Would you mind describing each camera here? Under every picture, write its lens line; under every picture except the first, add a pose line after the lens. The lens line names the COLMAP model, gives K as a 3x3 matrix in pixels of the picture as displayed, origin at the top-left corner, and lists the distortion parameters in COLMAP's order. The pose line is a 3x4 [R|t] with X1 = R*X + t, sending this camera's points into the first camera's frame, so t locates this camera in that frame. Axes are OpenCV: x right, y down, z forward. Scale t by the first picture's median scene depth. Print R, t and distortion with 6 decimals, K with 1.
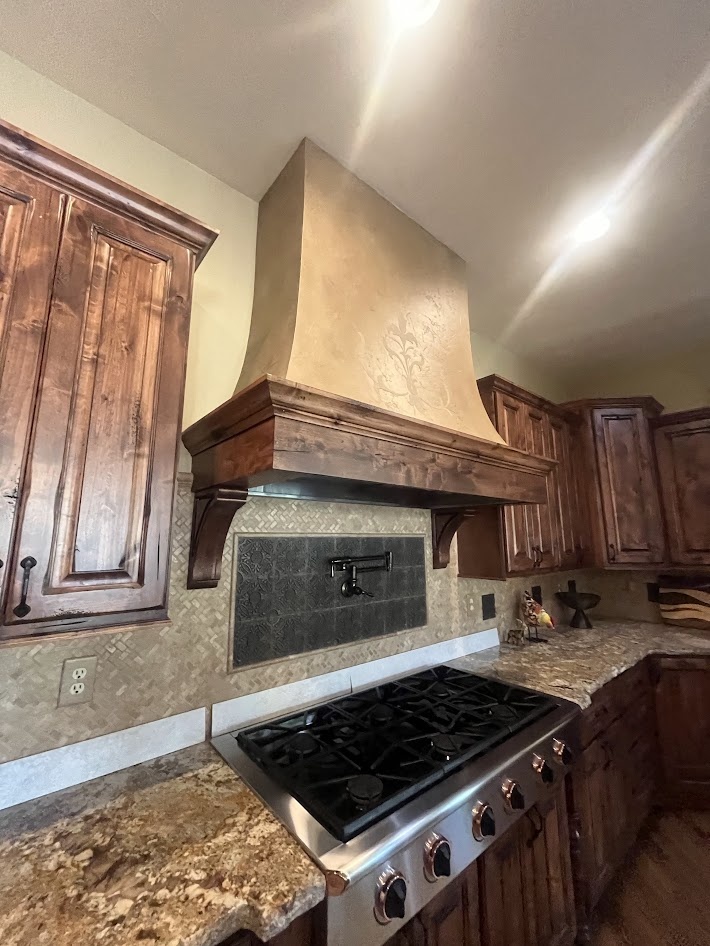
lens RADIAL K [[385.9, 0, 353.7], [0, 385.9, 470.9], [0, 0, 1]] dist [0.000260, -0.000259]
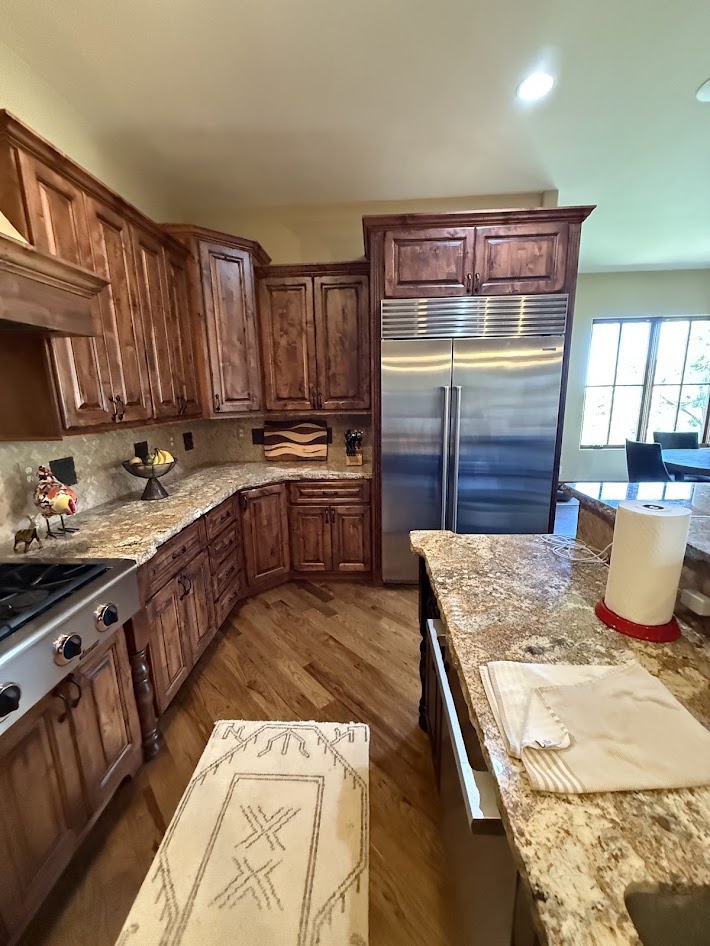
lens RADIAL K [[378.3, 0, 353.4], [0, 378.3, 471.3], [0, 0, 1]] dist [0.002911, 0.000014]
pose [[0.688830, -0.160768, 0.706871, 0.293975], [-0.102447, 0.943723, 0.314469, 0.050686], [-0.717648, -0.289032, 0.633595, 0.085720]]
